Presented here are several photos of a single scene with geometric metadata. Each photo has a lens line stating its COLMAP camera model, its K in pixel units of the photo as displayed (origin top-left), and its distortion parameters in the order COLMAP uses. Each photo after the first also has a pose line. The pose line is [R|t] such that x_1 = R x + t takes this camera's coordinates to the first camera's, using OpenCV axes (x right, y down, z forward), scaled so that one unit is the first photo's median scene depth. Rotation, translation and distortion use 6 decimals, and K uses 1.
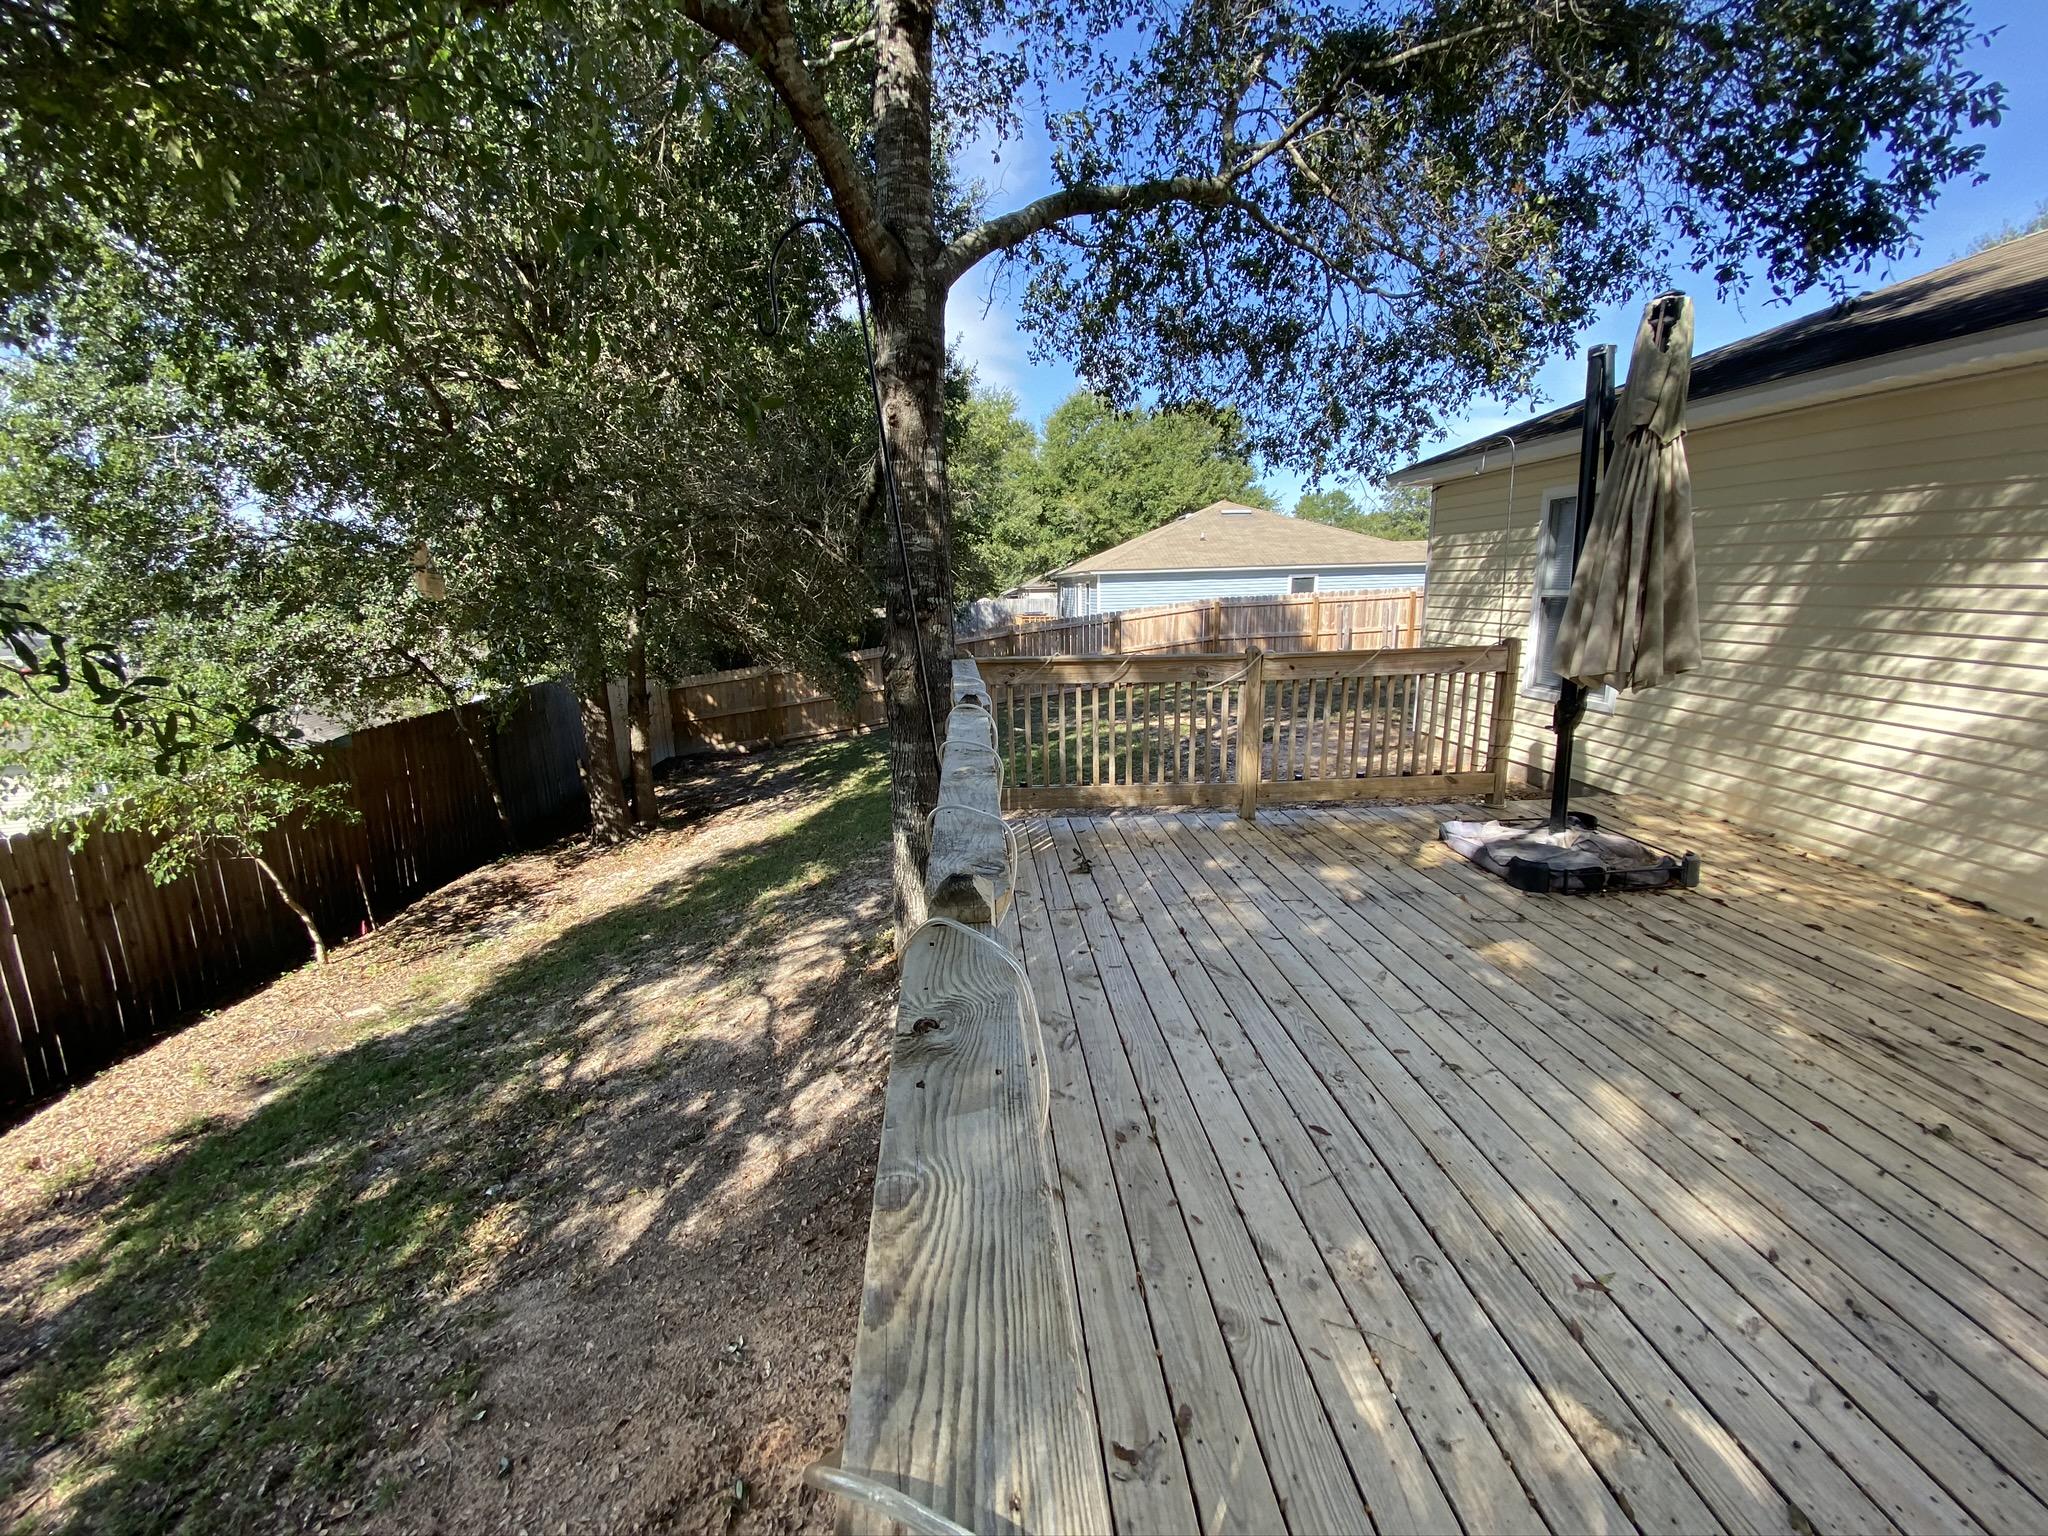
lens RADIAL K [[829.5, 0, 1028.4], [0, 829.5, 757.8], [0, 0, 1]] dist [-0.006372, -0.005705]
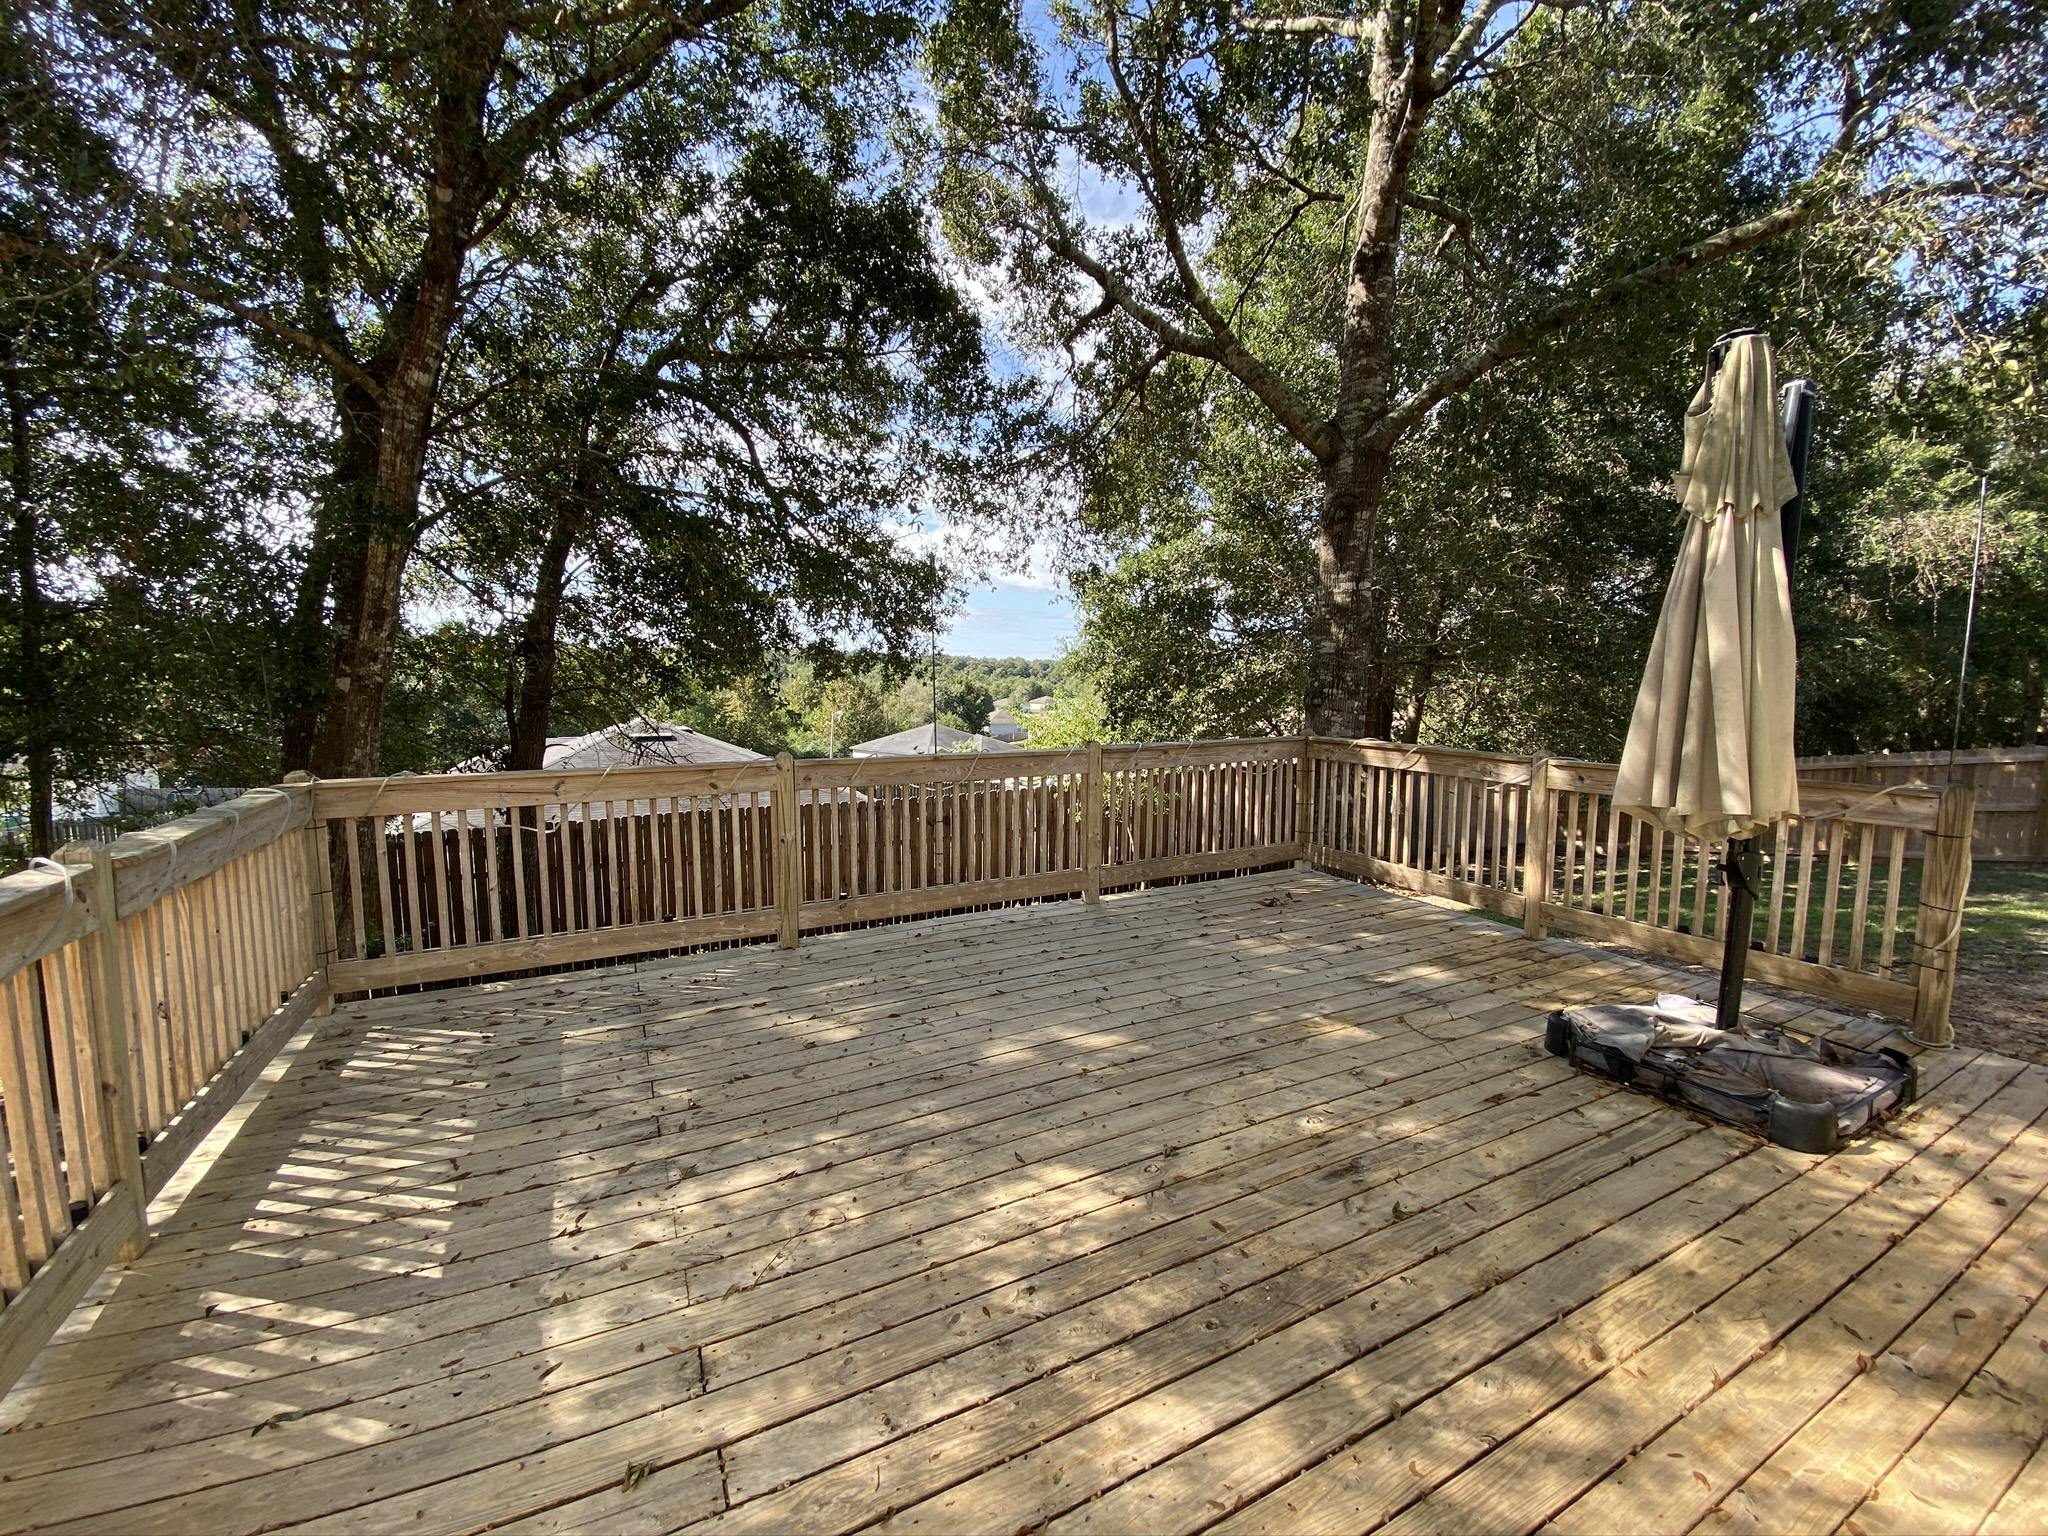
lens RADIAL K [[829.5, 0, 1031.5], [0, 829.5, 761.0], [0, 0, 1]] dist [-0.006372, -0.005705]
pose [[0.393262, 0.108644, -0.912985, 1.153814], [-0.200518, 0.979226, 0.030155, -0.049396], [0.897295, 0.171211, 0.406877, 0.122601]]
